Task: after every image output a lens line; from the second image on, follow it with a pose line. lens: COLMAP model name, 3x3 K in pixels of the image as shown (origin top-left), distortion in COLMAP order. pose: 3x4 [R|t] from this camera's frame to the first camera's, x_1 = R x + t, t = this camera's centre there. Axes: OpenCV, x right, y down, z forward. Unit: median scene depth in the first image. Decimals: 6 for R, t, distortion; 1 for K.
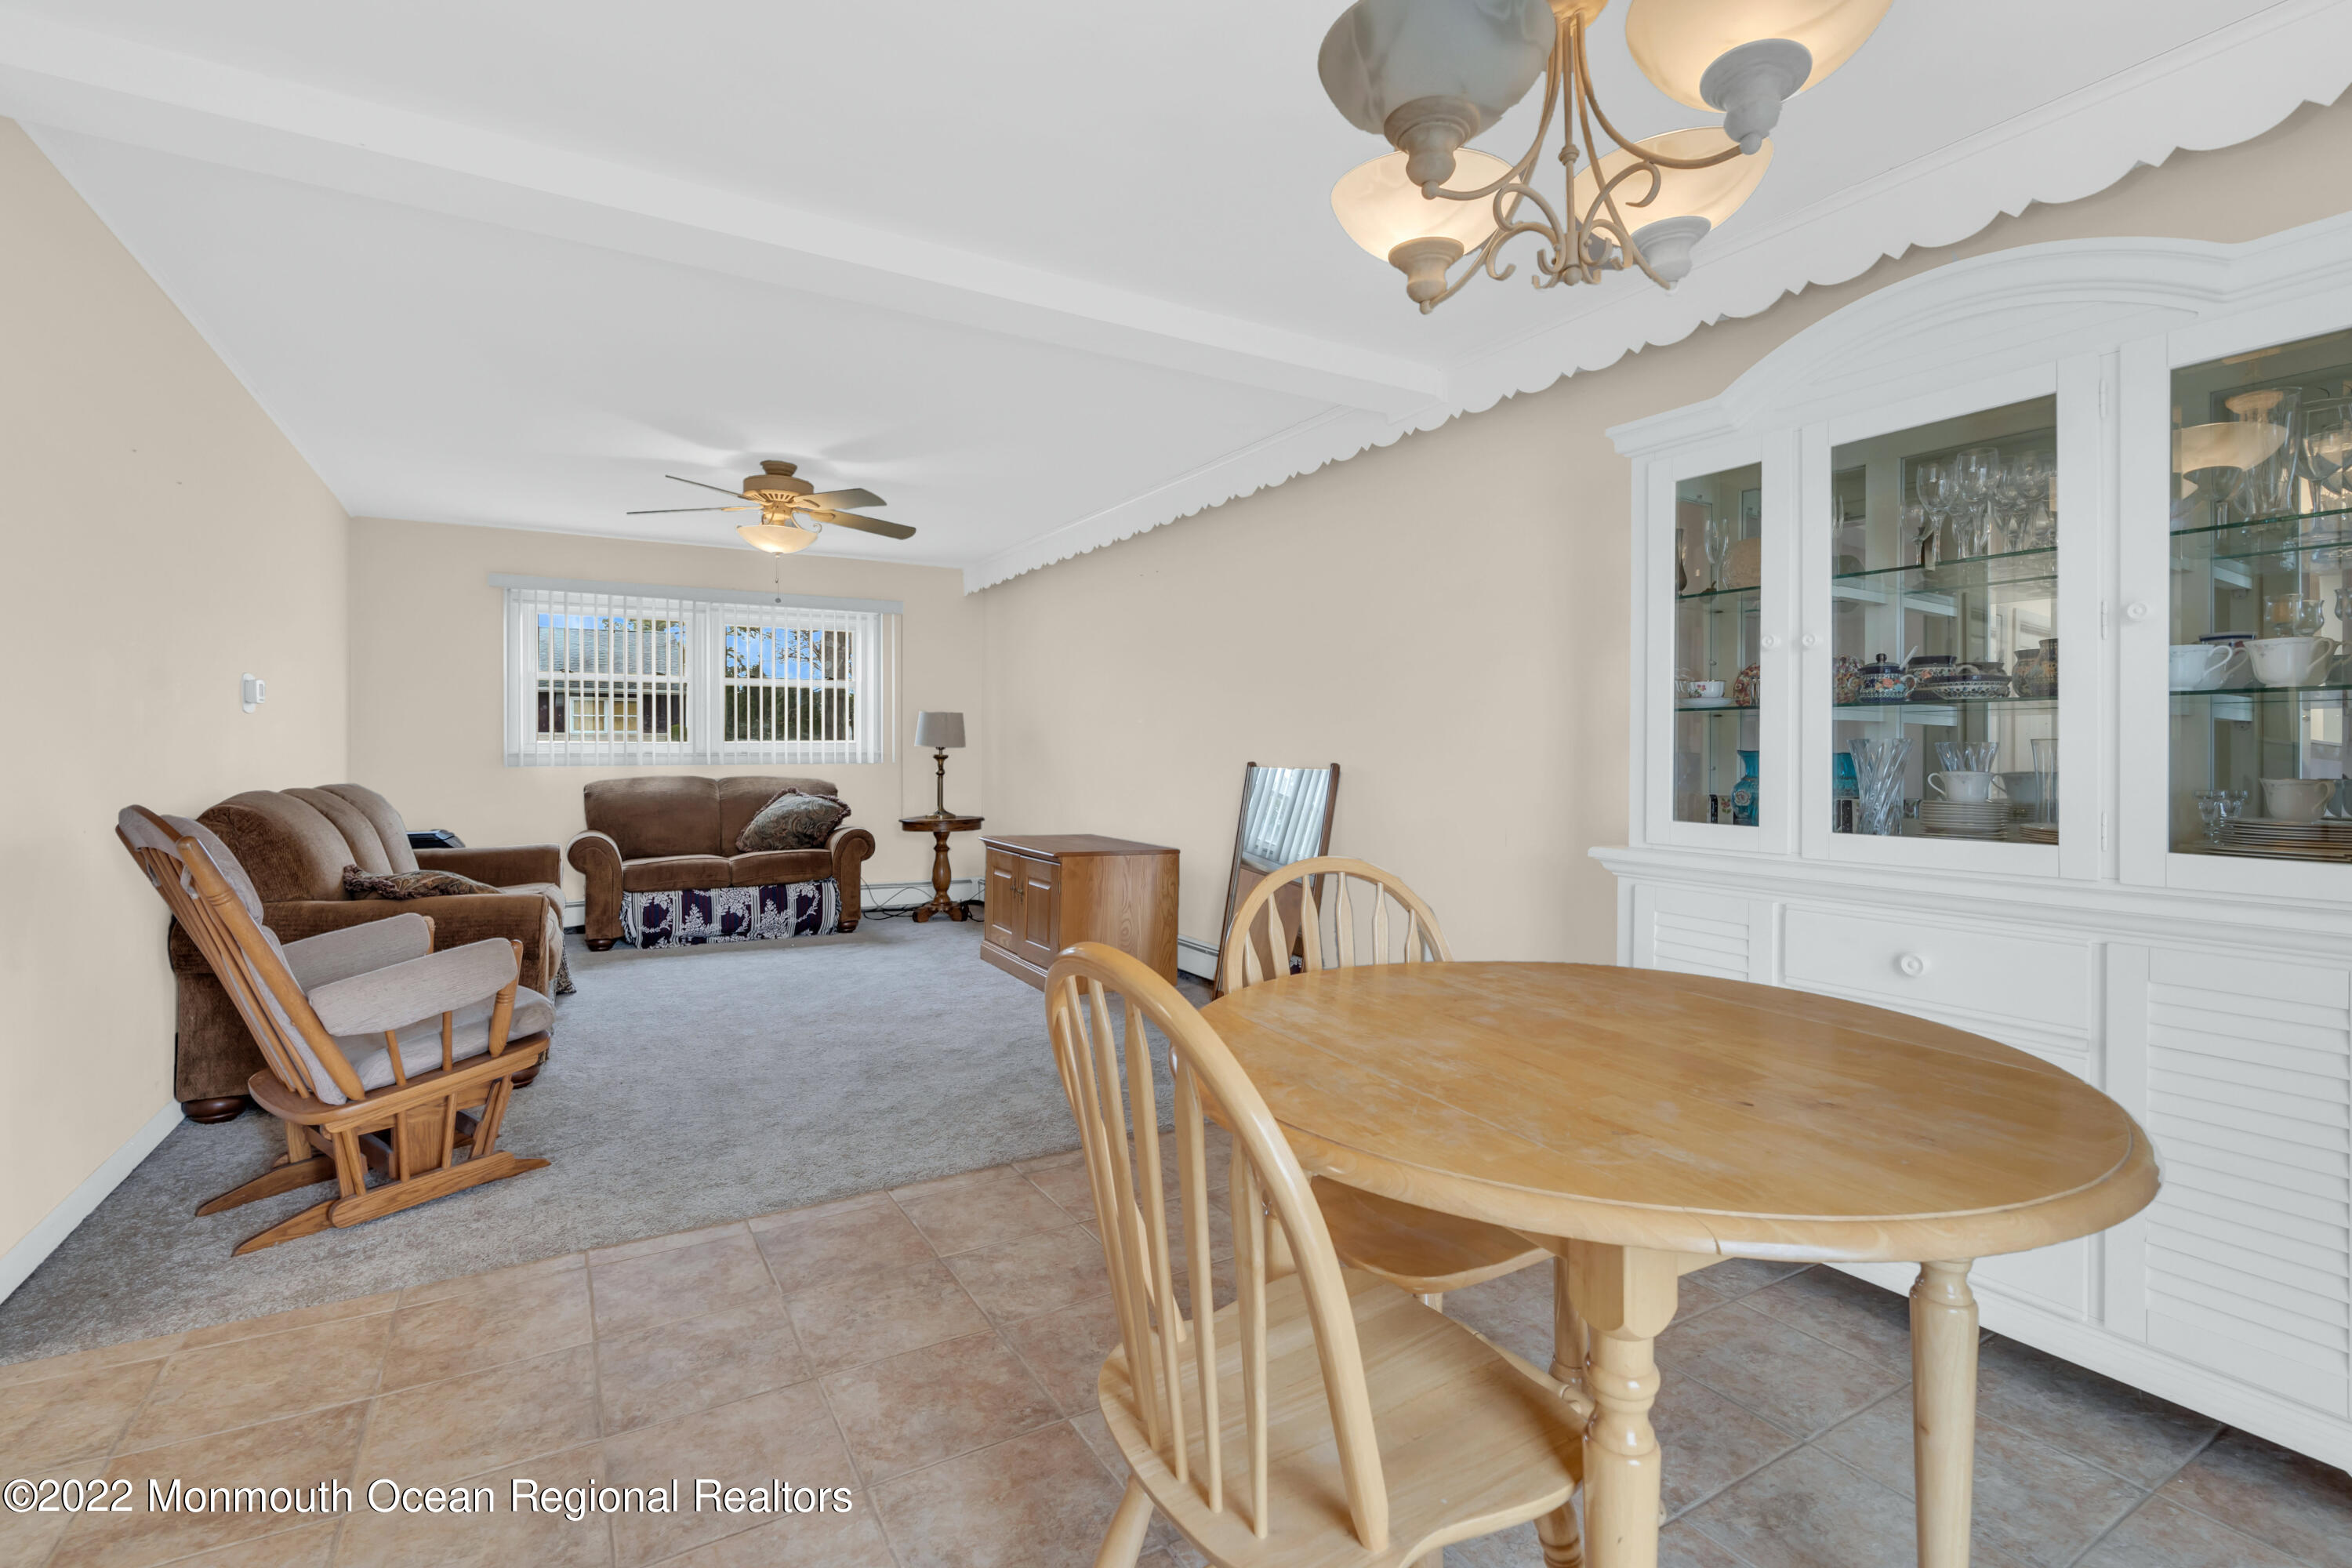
lens RADIAL K [[1089.1, 0, 1197.1], [0, 1089.1, 747.8], [0, 0, 1]] dist [-0.013387, -0.000213]
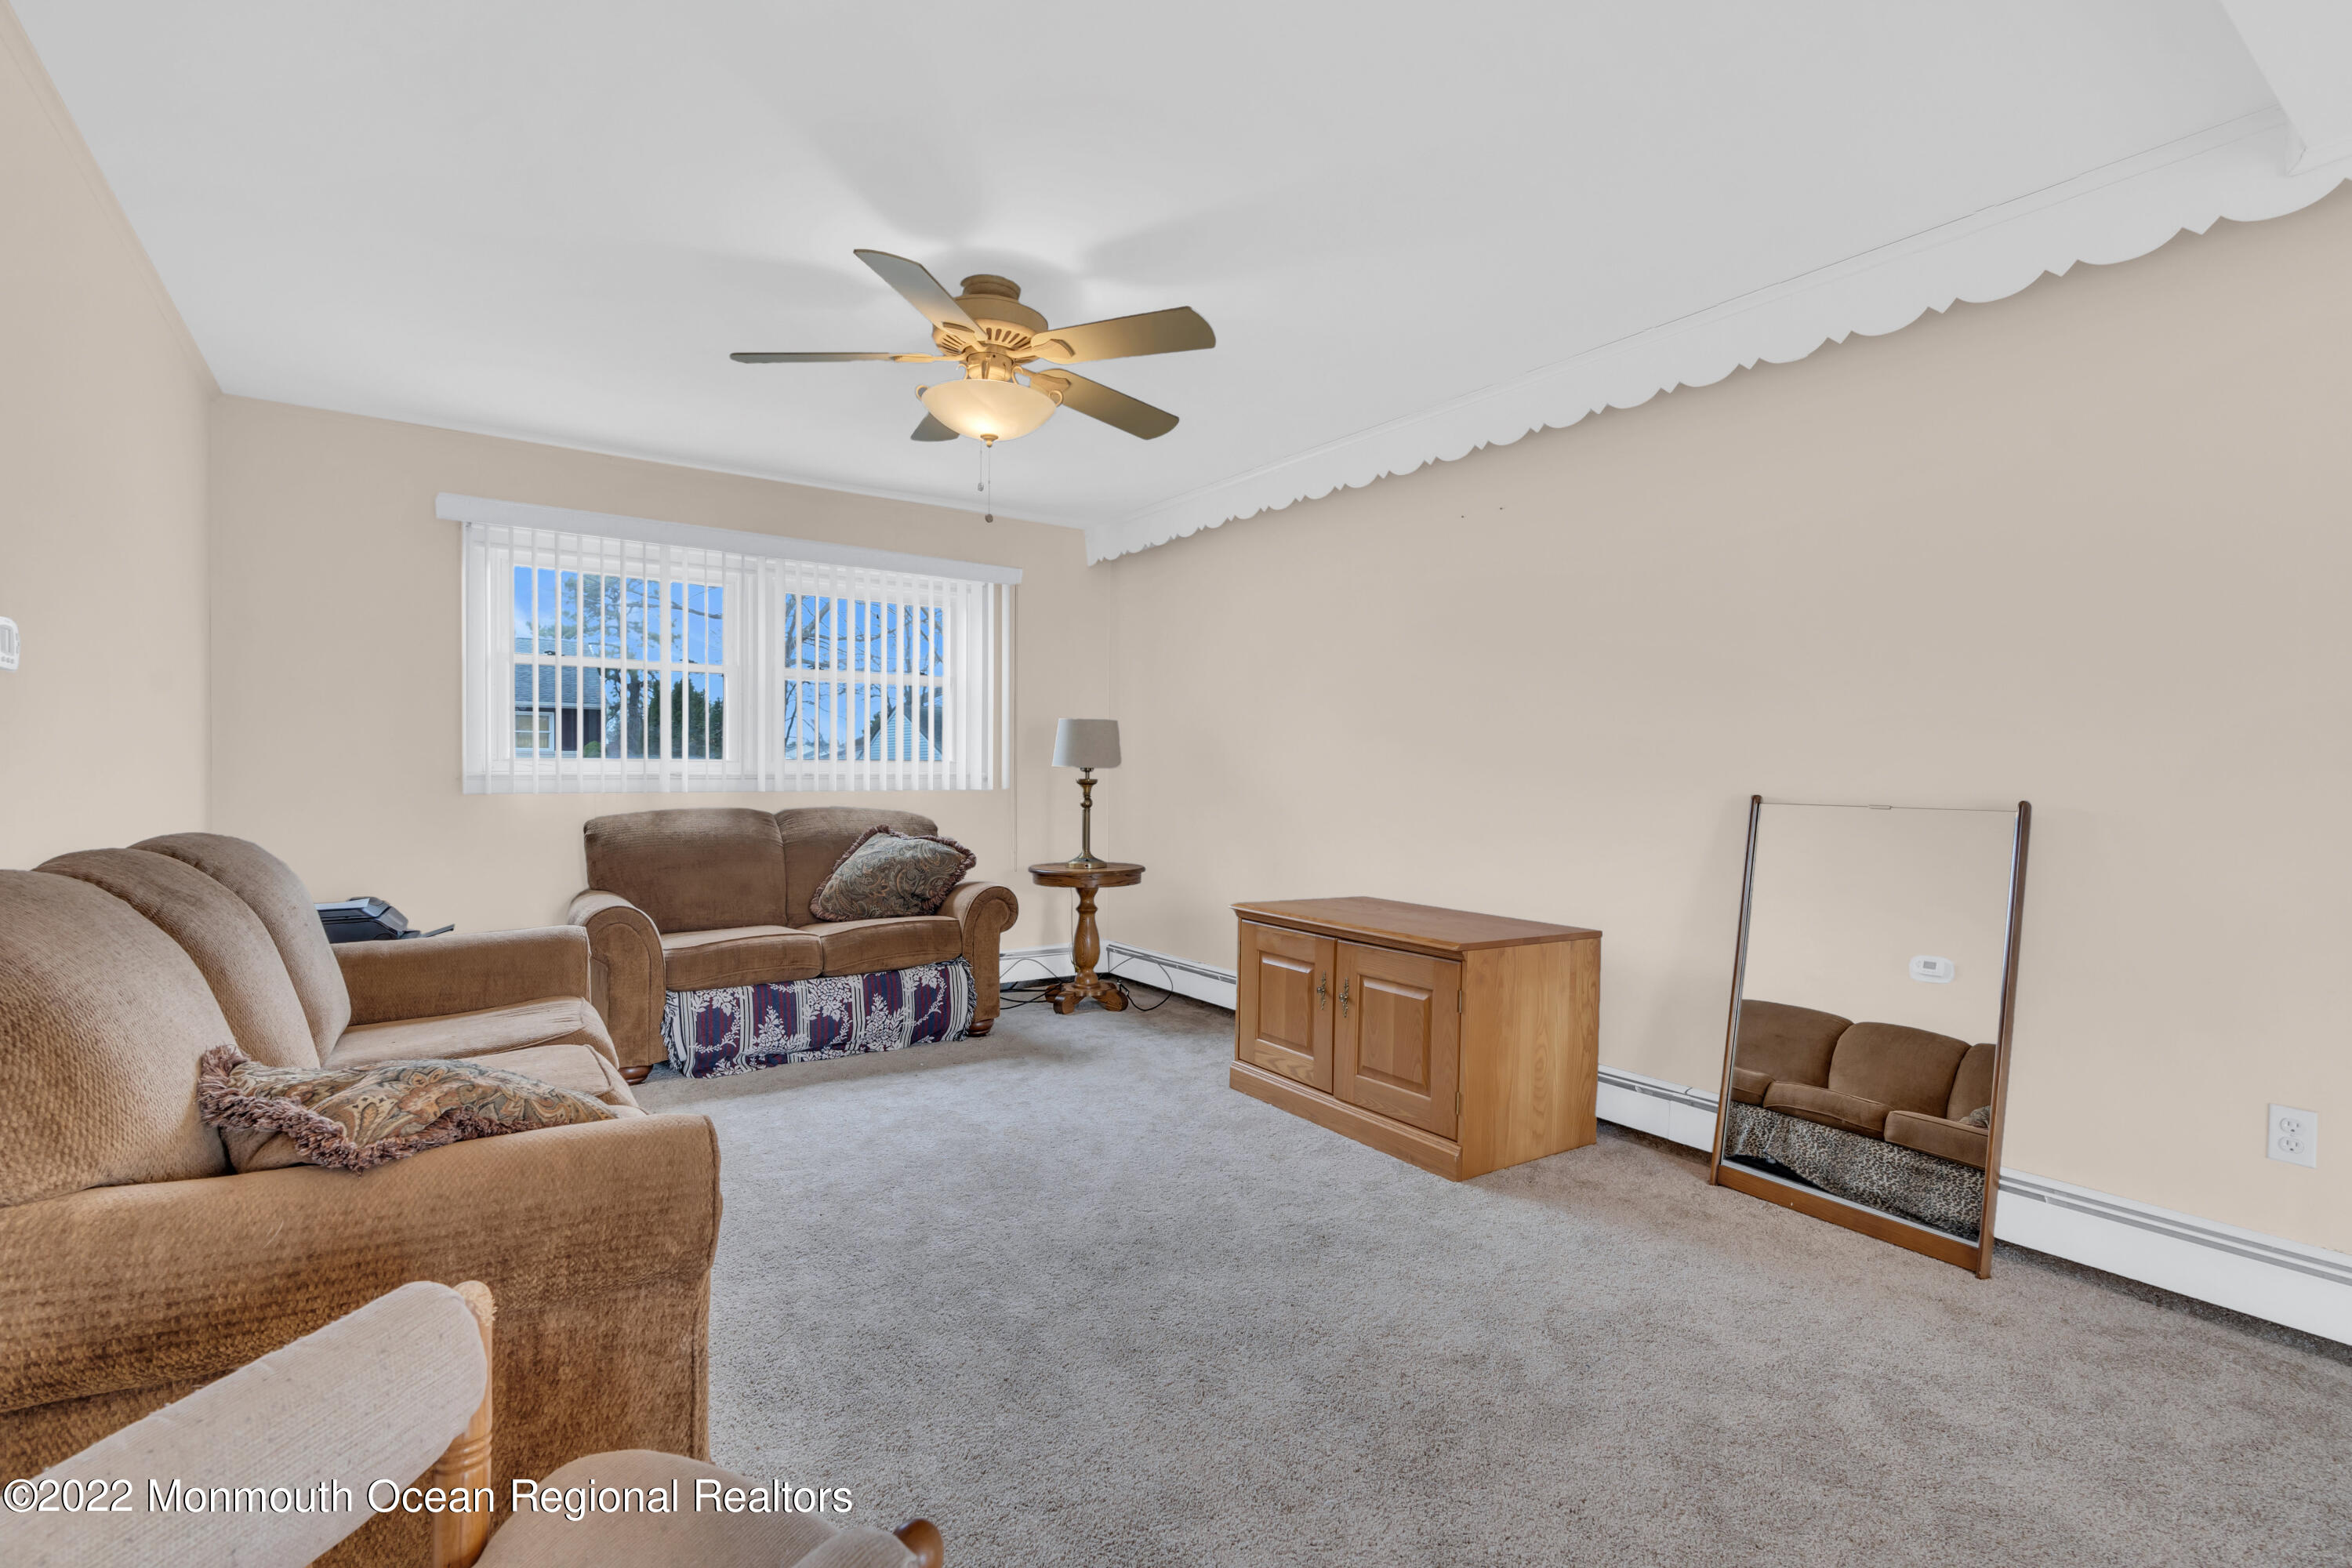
lens RADIAL K [[1069.3, 0, 1172.2], [0, 1069.3, 776.1], [0, 0, 1]] dist [-0.010352, 0.004495]
pose [[0.997400, 0.004503, 0.071924, -0.256540], [-0.004886, 0.999975, 0.005149, 0.000687], [-0.071899, -0.005487, 0.997397, 0.324752]]
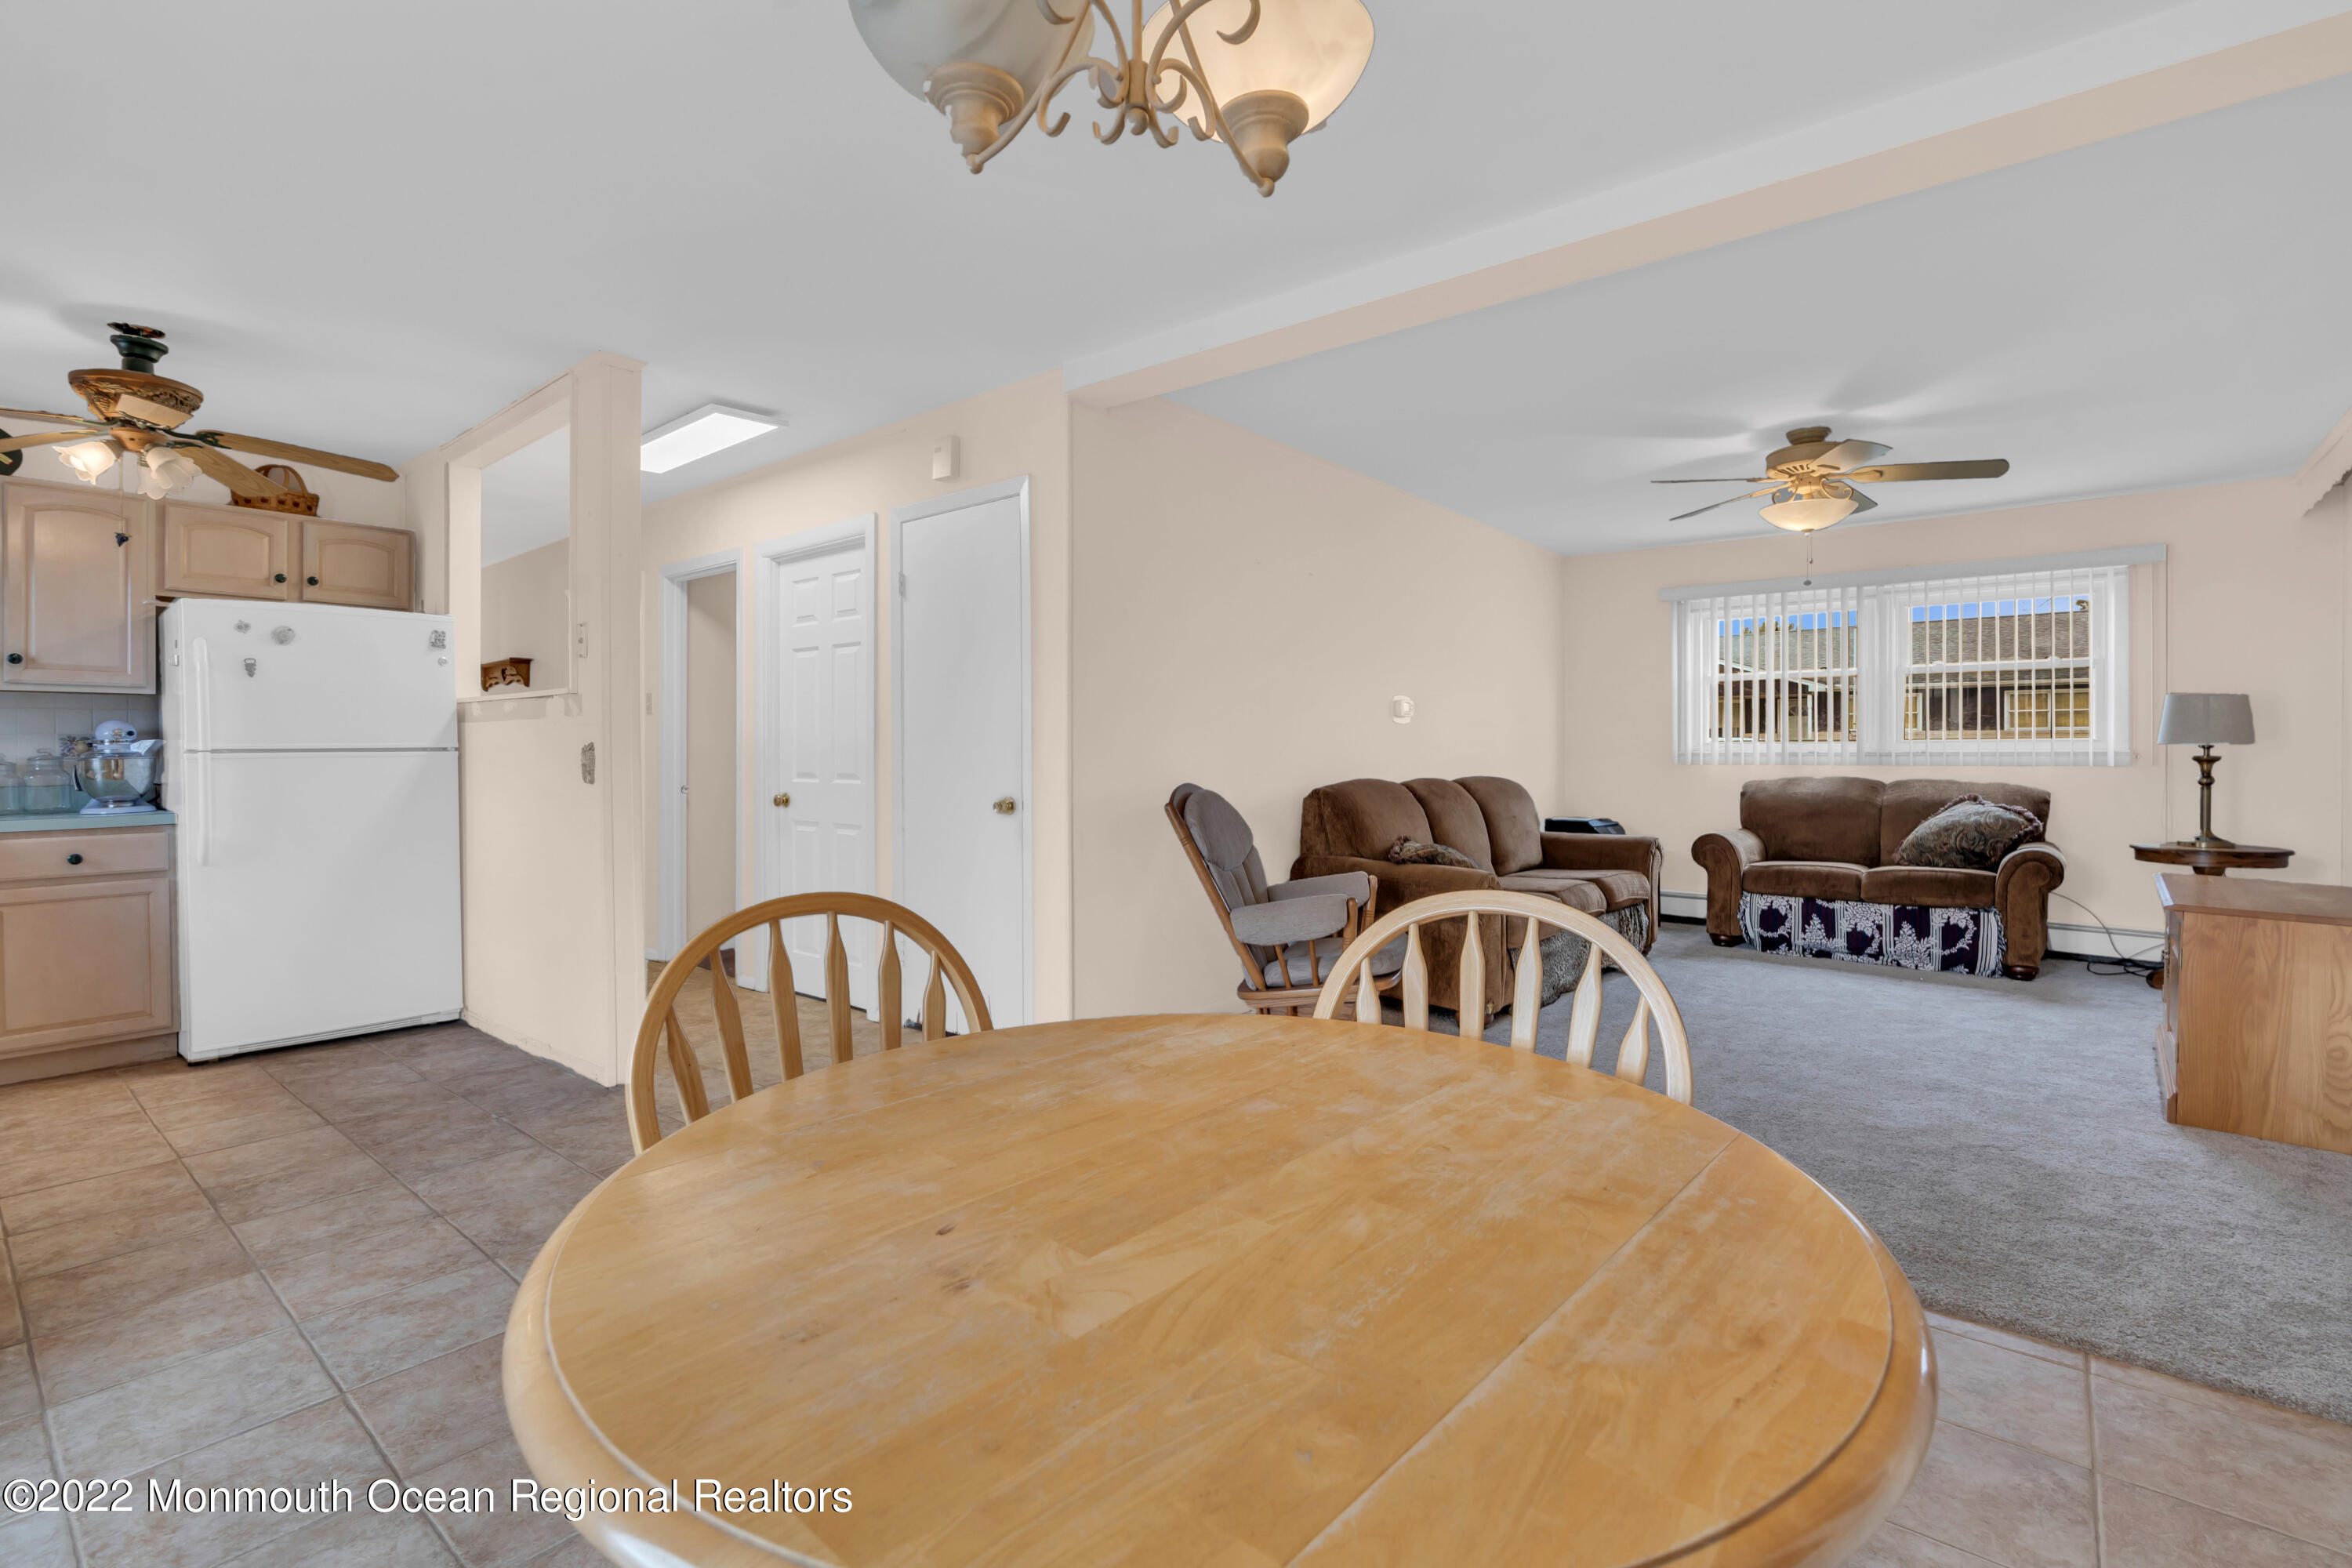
lens RADIAL K [[1083.7, 0, 1176.2], [0, 1083.7, 752.1], [0, 0, 1]] dist [0.000775, 0.001793]
pose [[0.327192, 0.000891, -0.944958, 0.228914], [0.003245, 0.999993, 0.002066, 0.000558], [0.944952, -0.003742, 0.327186, 0.166322]]
